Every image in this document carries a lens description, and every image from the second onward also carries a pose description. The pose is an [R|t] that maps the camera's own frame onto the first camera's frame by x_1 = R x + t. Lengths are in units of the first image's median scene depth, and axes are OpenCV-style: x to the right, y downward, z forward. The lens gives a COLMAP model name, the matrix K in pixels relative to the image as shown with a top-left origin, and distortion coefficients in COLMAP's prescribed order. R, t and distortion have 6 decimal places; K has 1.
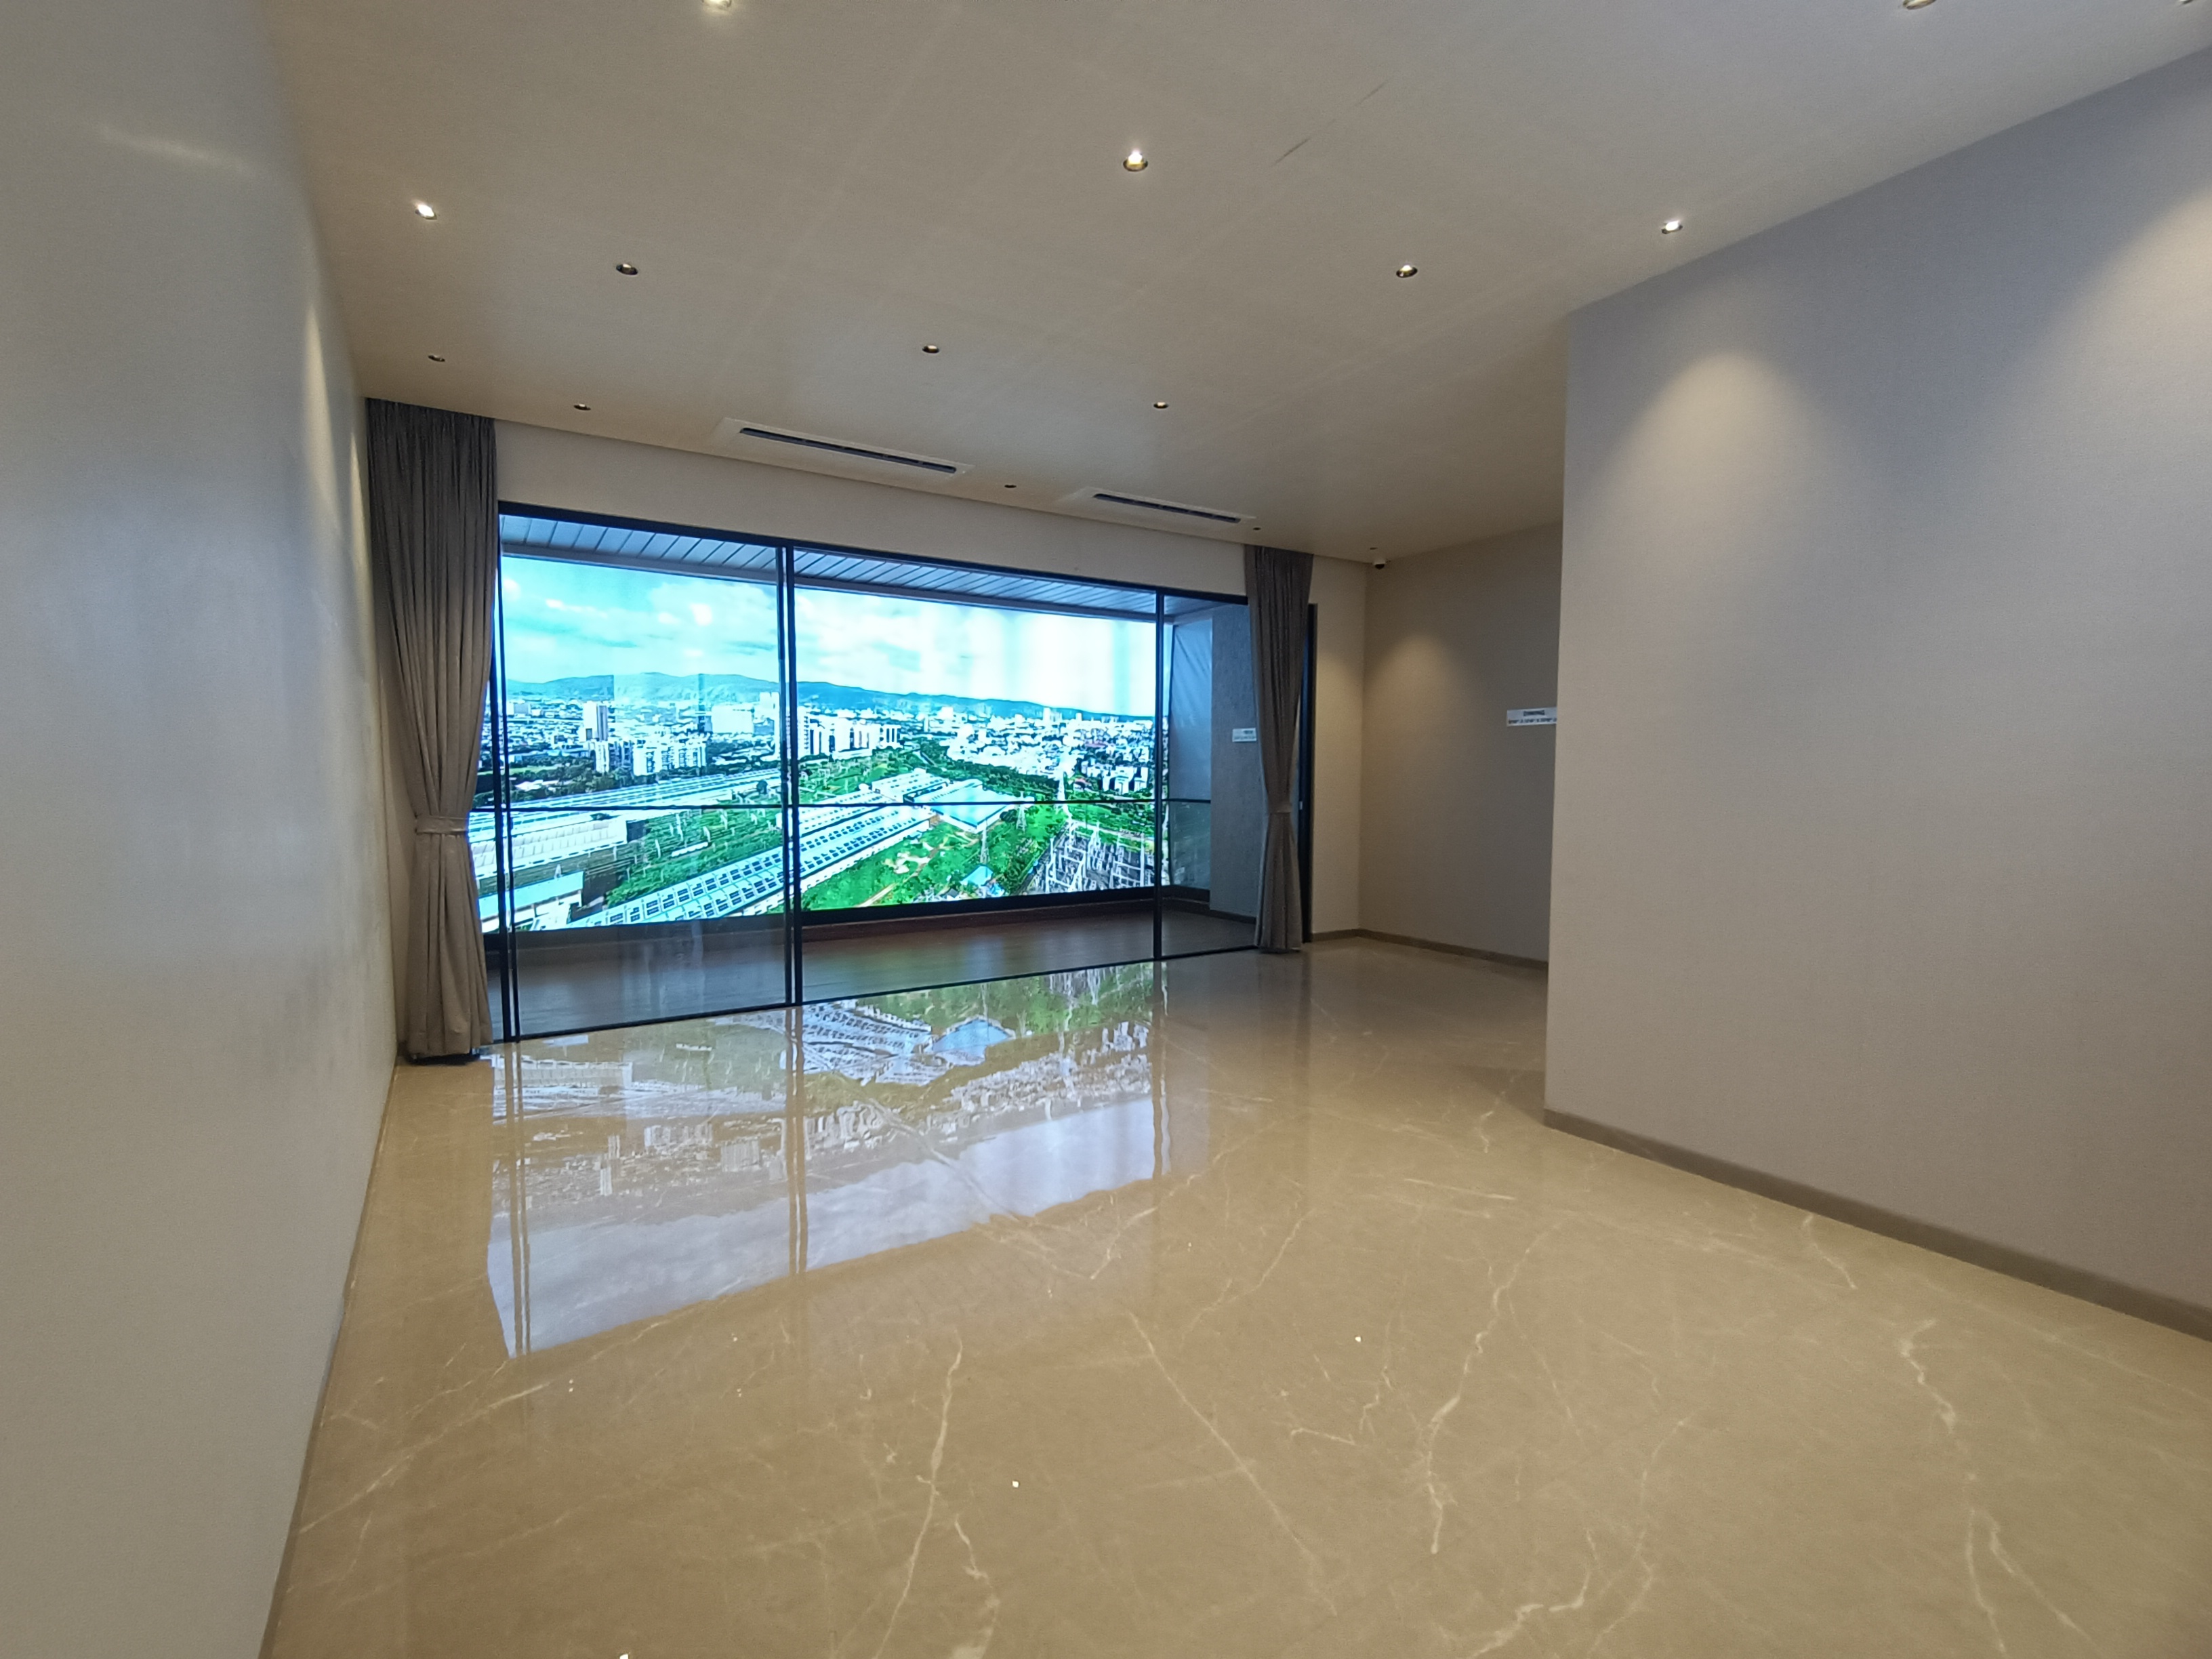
lens RADIAL K [[994.8, 0, 1091.5], [0, 994.8, 838.3], [0, 0, 1]] dist [0.004075, 0.000388]
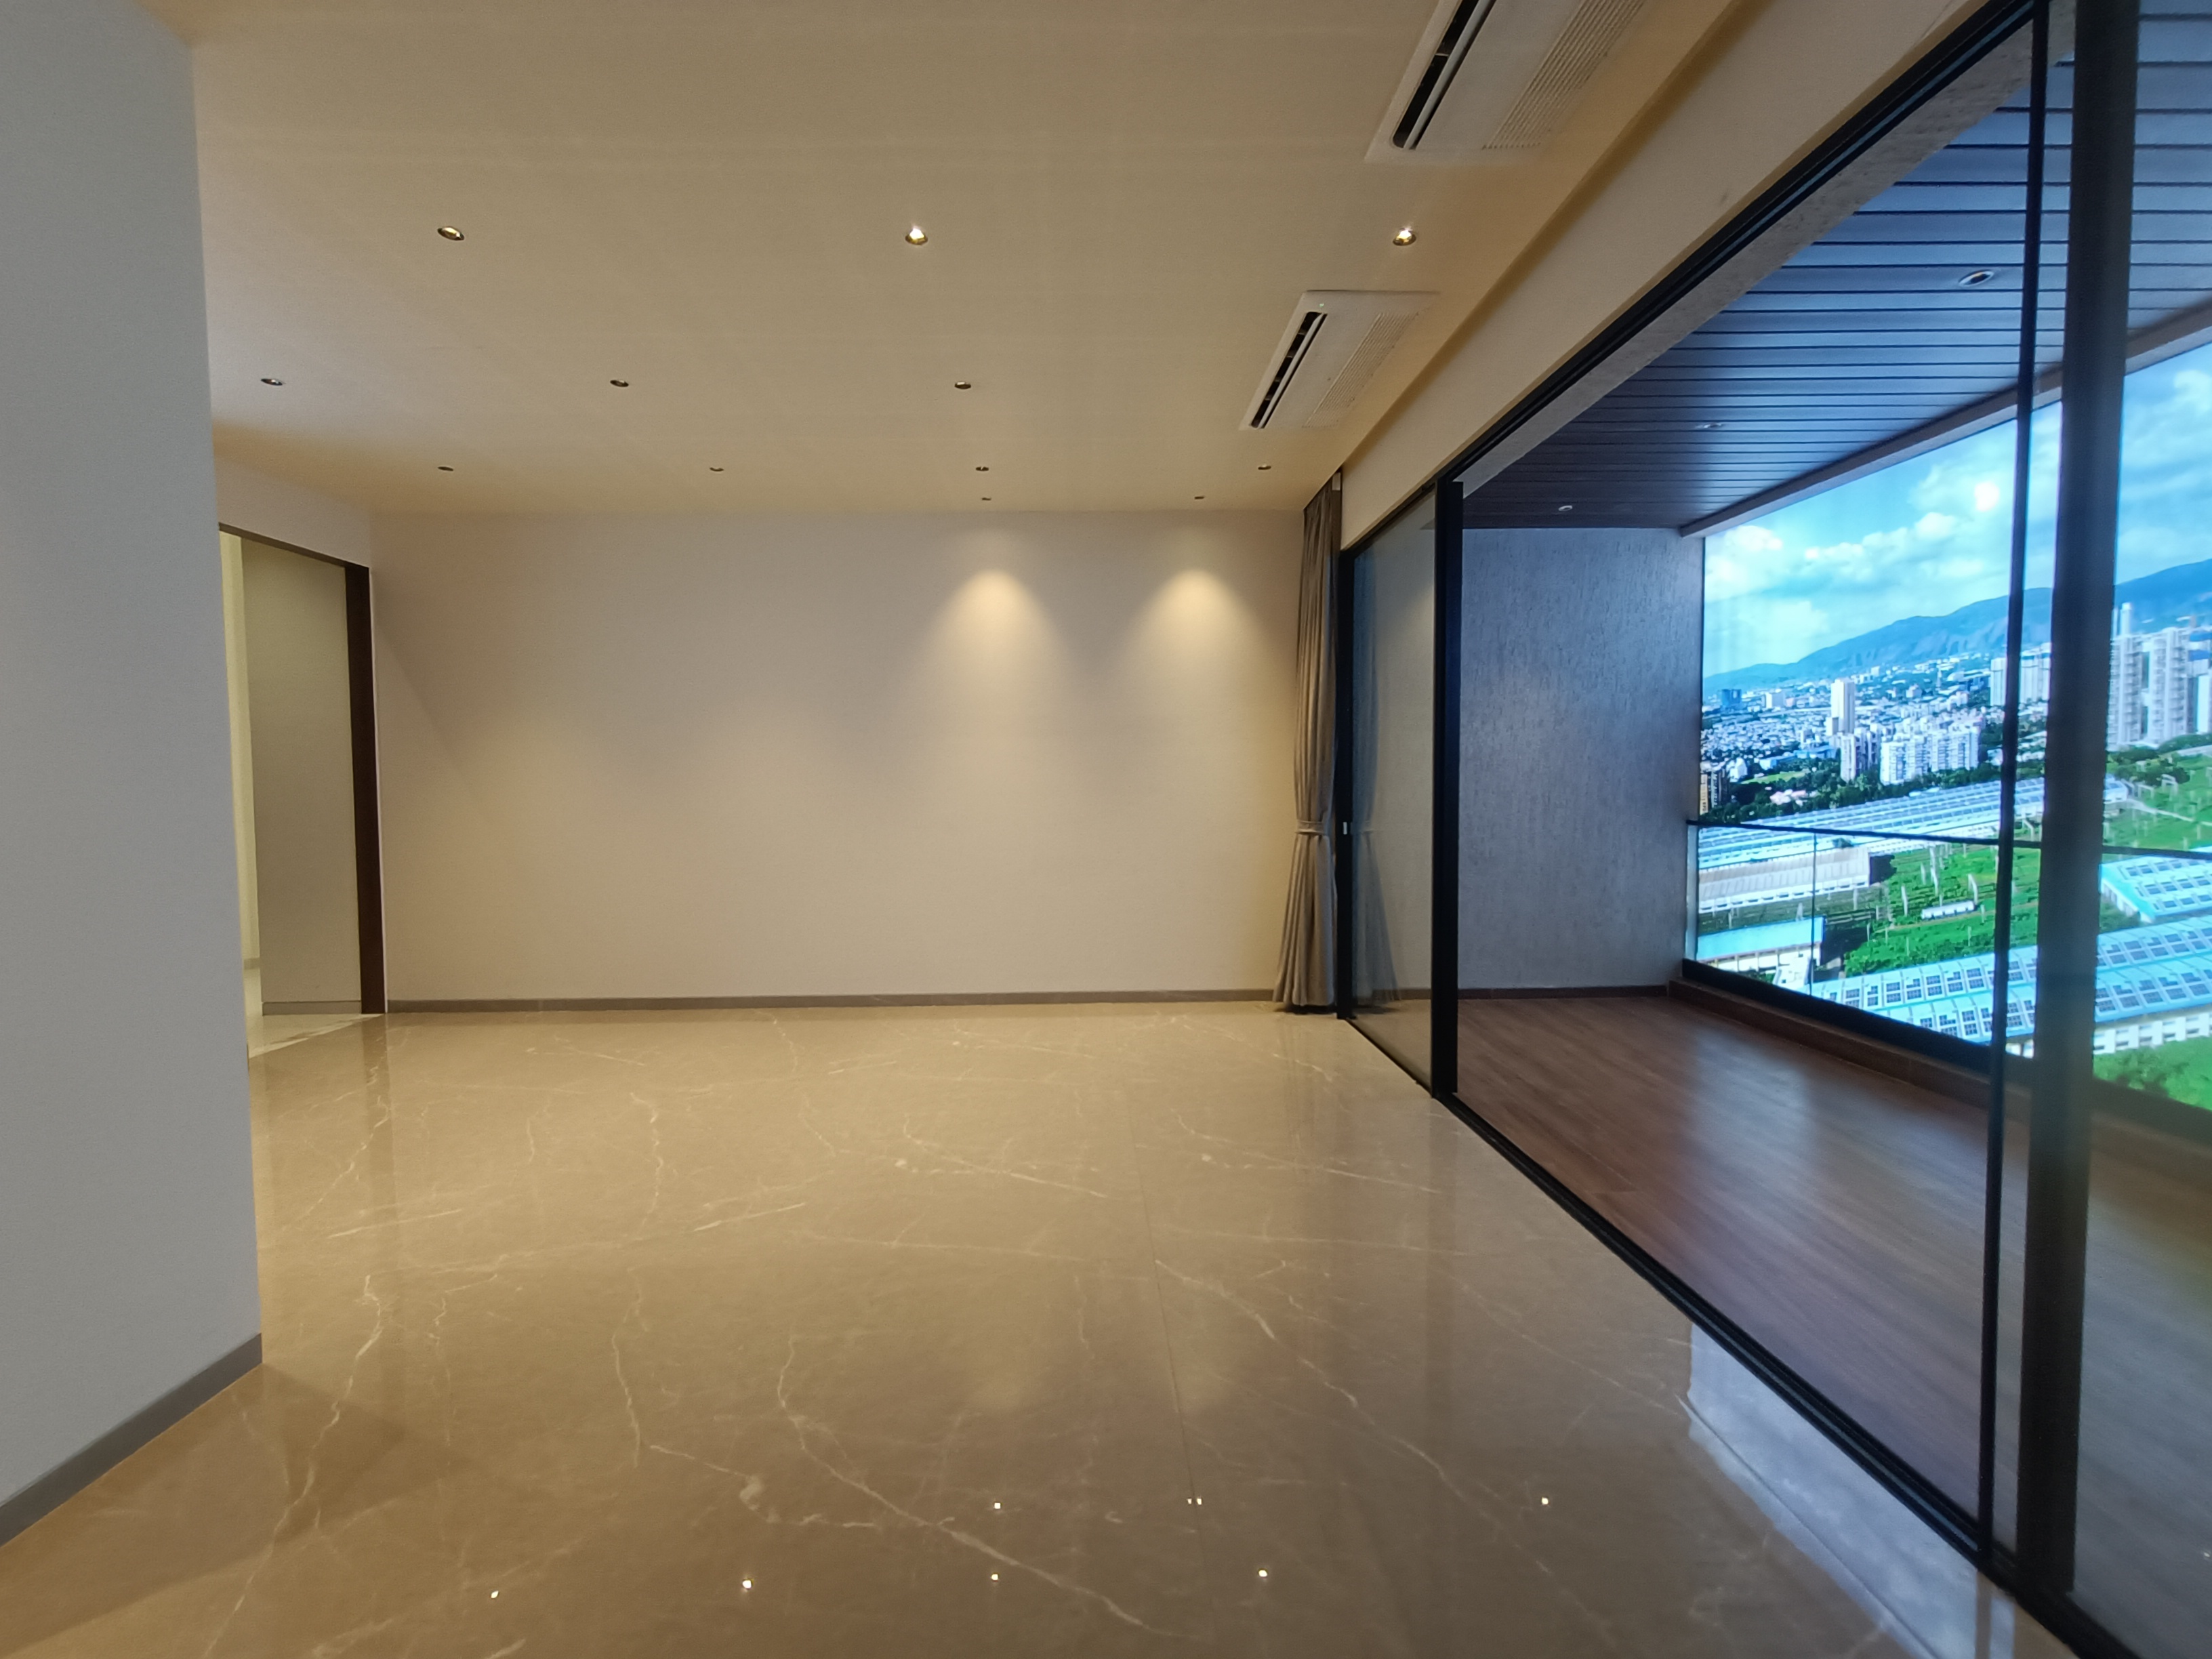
lens RADIAL K [[994.8, 0, 1105.1], [0, 994.8, 827.0], [0, 0, 1]] dist [0.004075, 0.000388]
pose [[-0.521528, 0.039499, -0.852319, 0.257820], [-0.054315, 0.995365, 0.079363, -0.053128], [0.851503, 0.087684, -0.516966, 0.804584]]
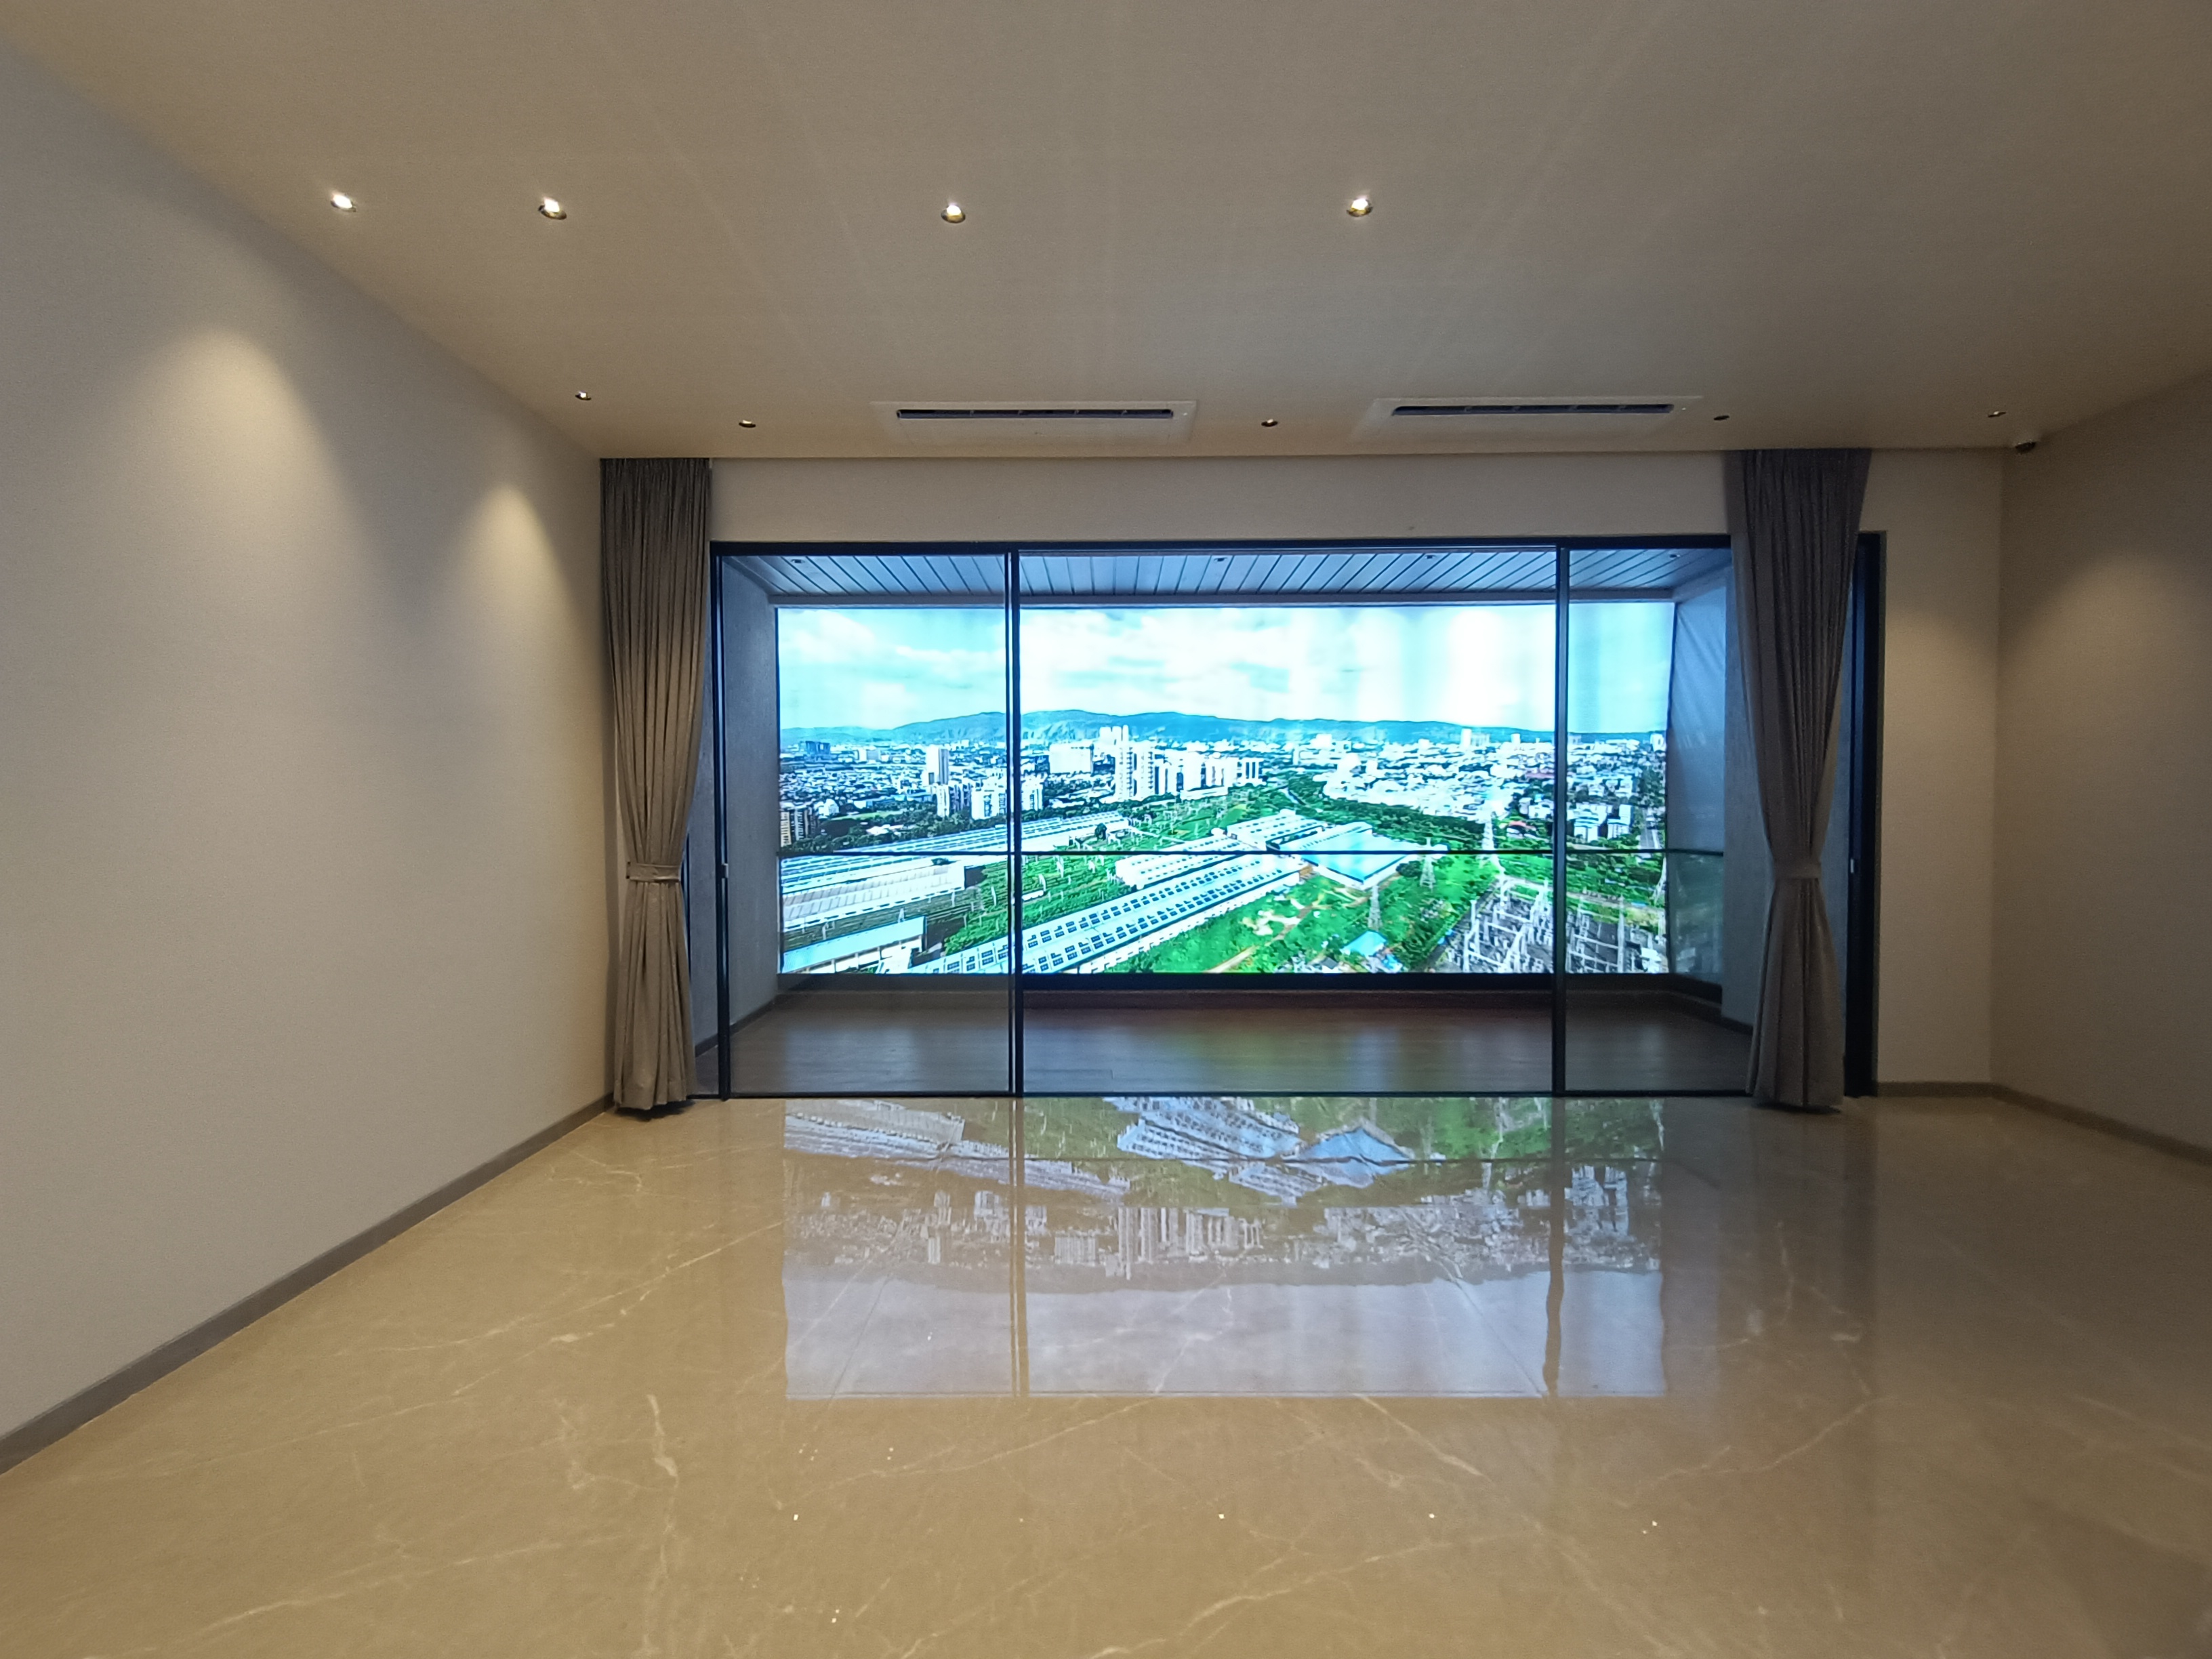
lens RADIAL K [[994.8, 0, 1084.6], [0, 994.8, 824.6], [0, 0, 1]] dist [0.004075, 0.000388]
pose [[0.838026, -0.000621, -0.545629, 0.138229], [-0.029722, 0.998463, -0.046787, -0.014181], [0.544819, 0.055426, 0.836720, 0.223169]]
